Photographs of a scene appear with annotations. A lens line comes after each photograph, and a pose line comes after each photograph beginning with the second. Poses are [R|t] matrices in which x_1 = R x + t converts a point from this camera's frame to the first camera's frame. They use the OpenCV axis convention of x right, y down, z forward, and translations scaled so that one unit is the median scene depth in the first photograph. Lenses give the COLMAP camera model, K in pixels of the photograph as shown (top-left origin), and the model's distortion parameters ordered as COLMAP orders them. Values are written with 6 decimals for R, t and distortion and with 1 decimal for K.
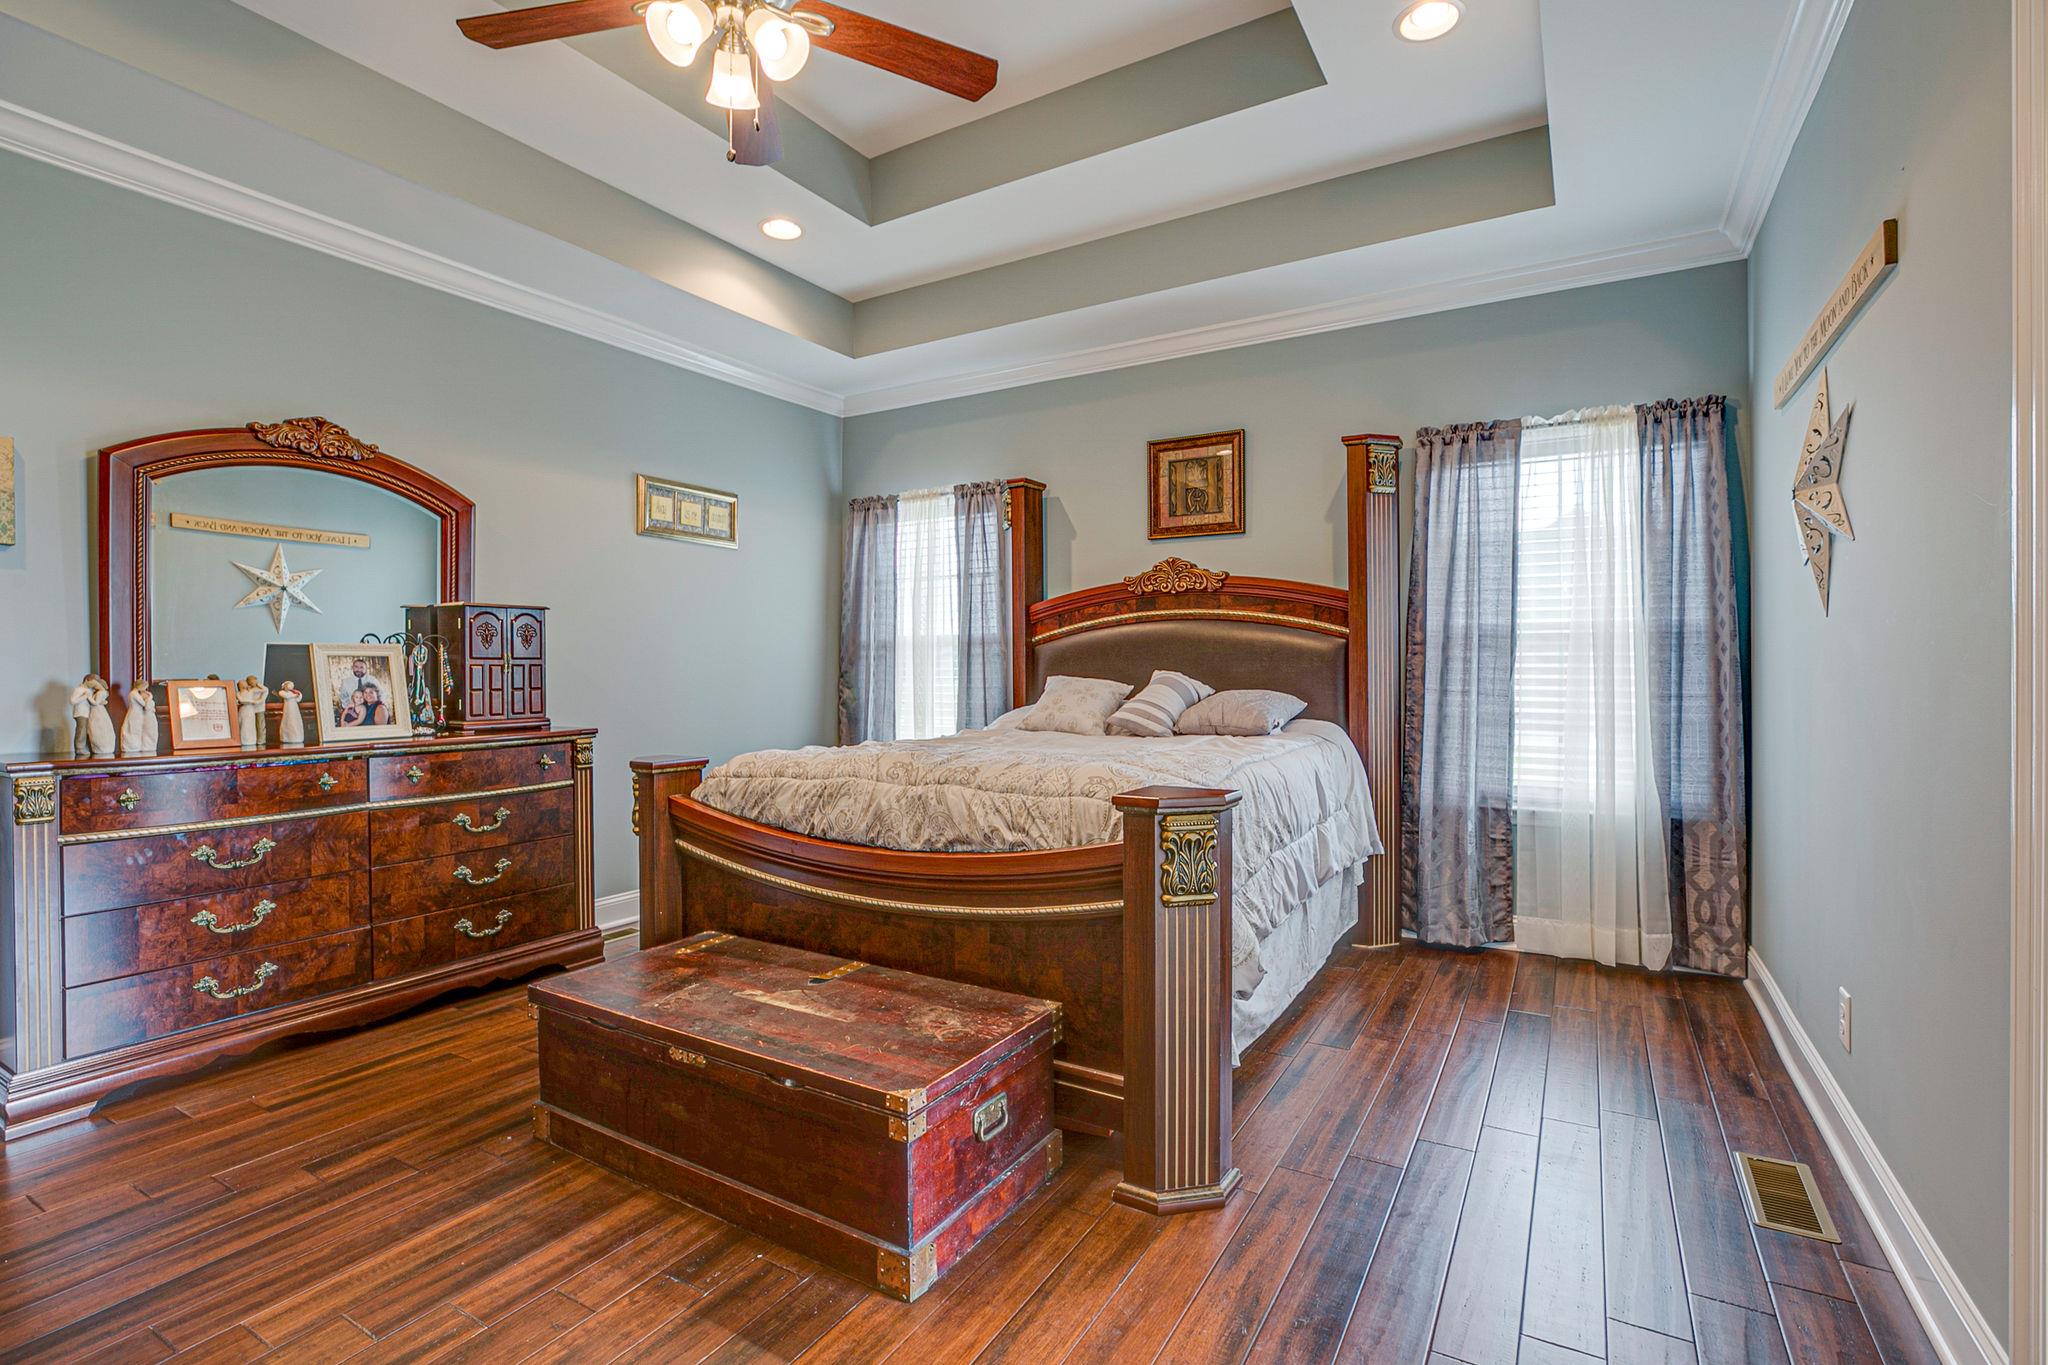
lens RADIAL K [[969.3, 0, 1017.8], [0, 969.3, 675.8], [0, 0, 1]] dist [-0.025709, 0.008711]
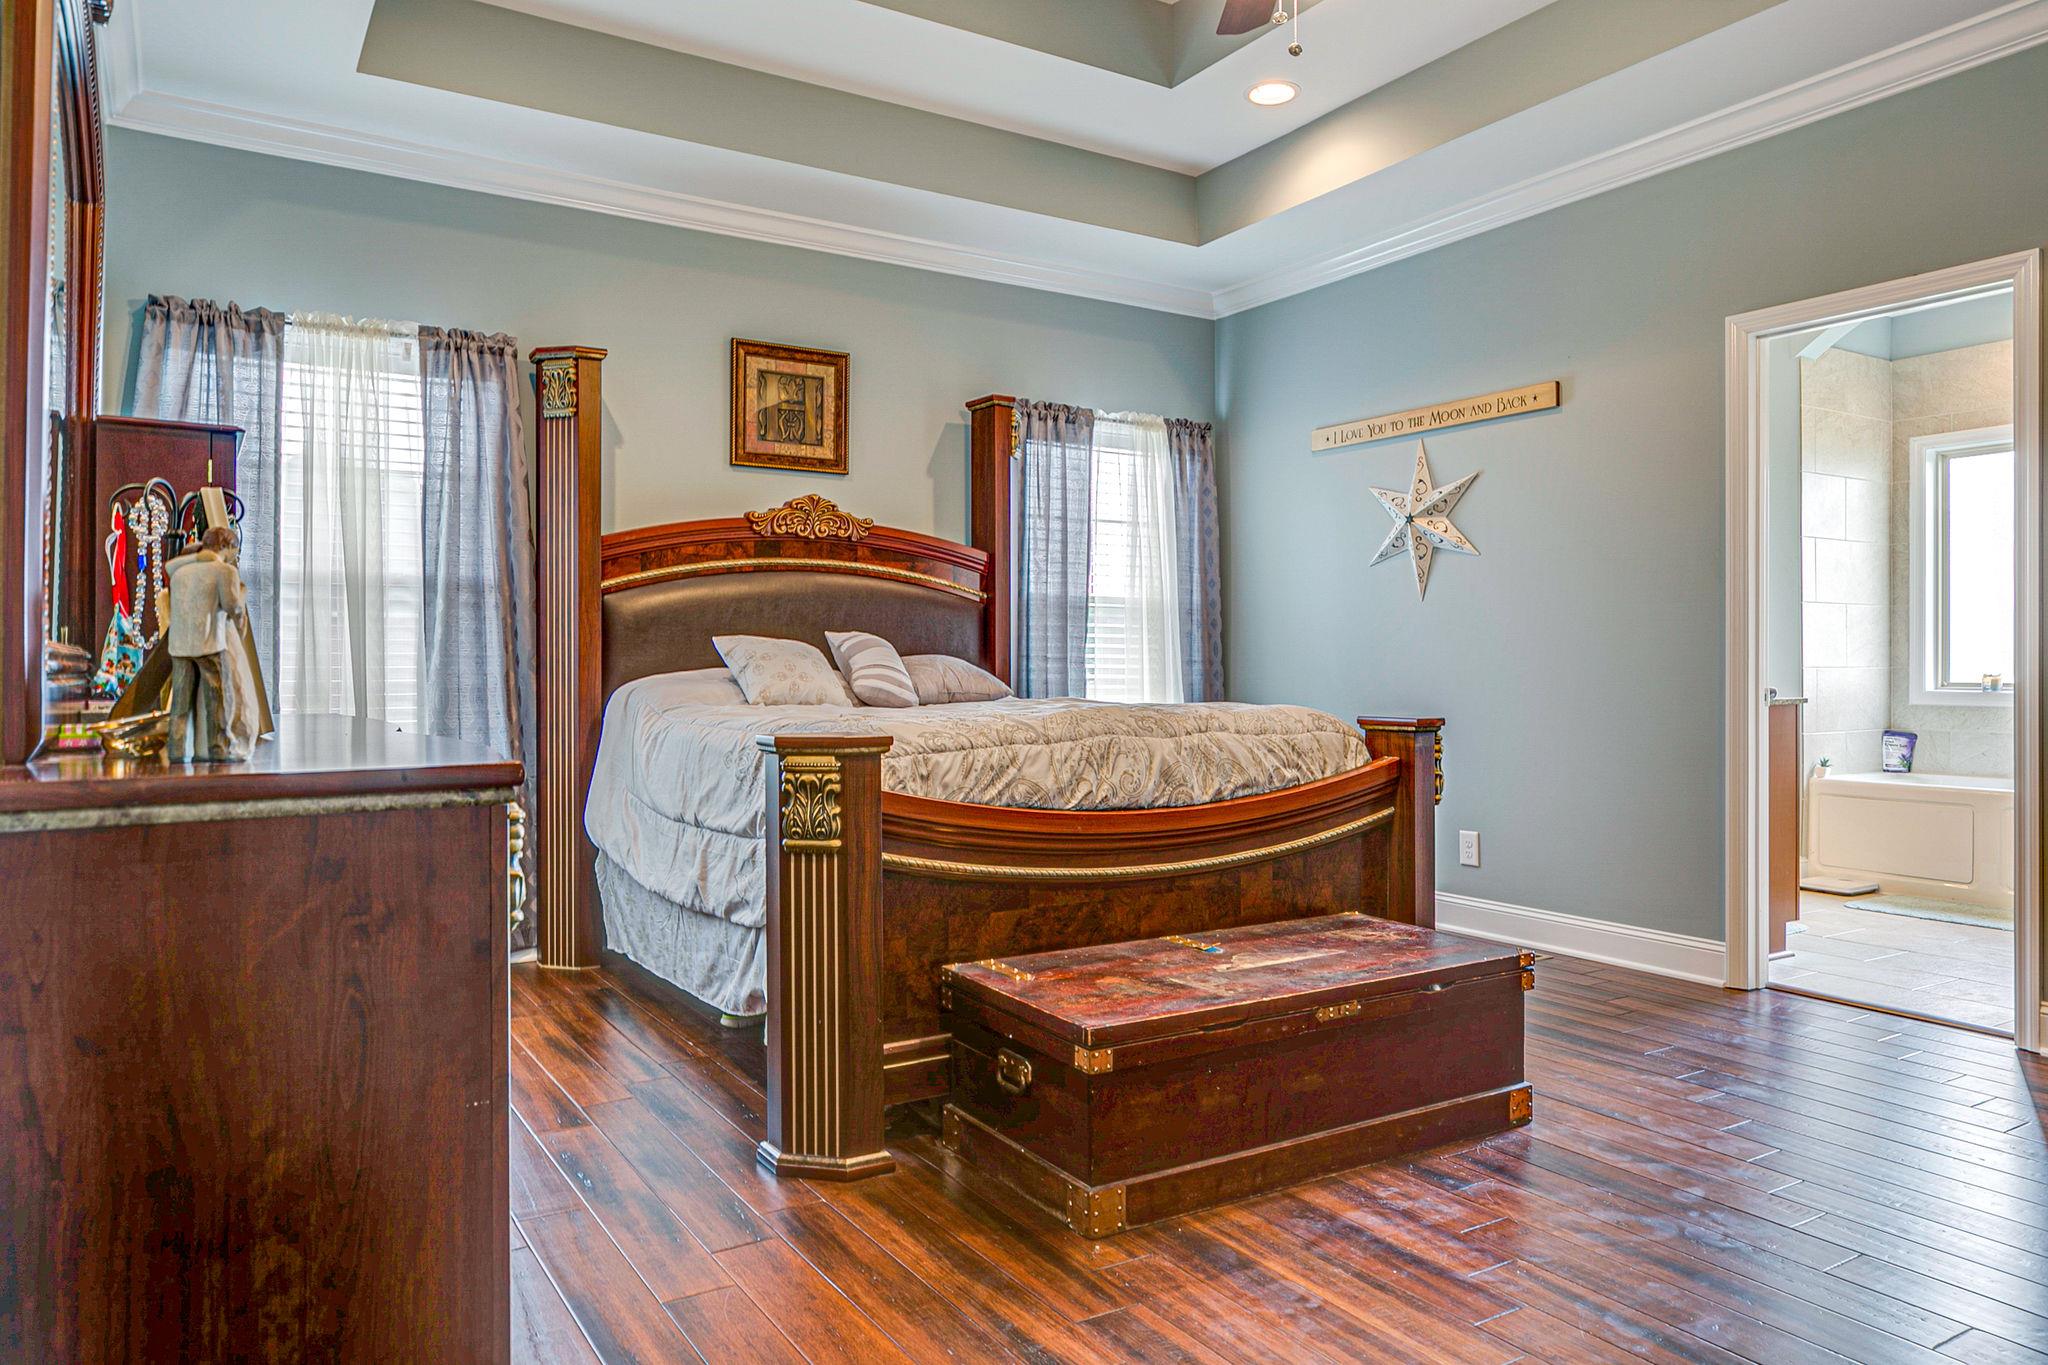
lens RADIAL K [[1382.7, 0, 1031.3], [0, 1382.7, 678.2], [0, 0, 1]] dist [-0.001104, -0.002418]
pose [[0.438761, -0.003385, 0.898597, -0.847471], [0.007544, 0.999972, 0.000083, 0.035179], [-0.898572, 0.006743, 0.438774, 0.341742]]
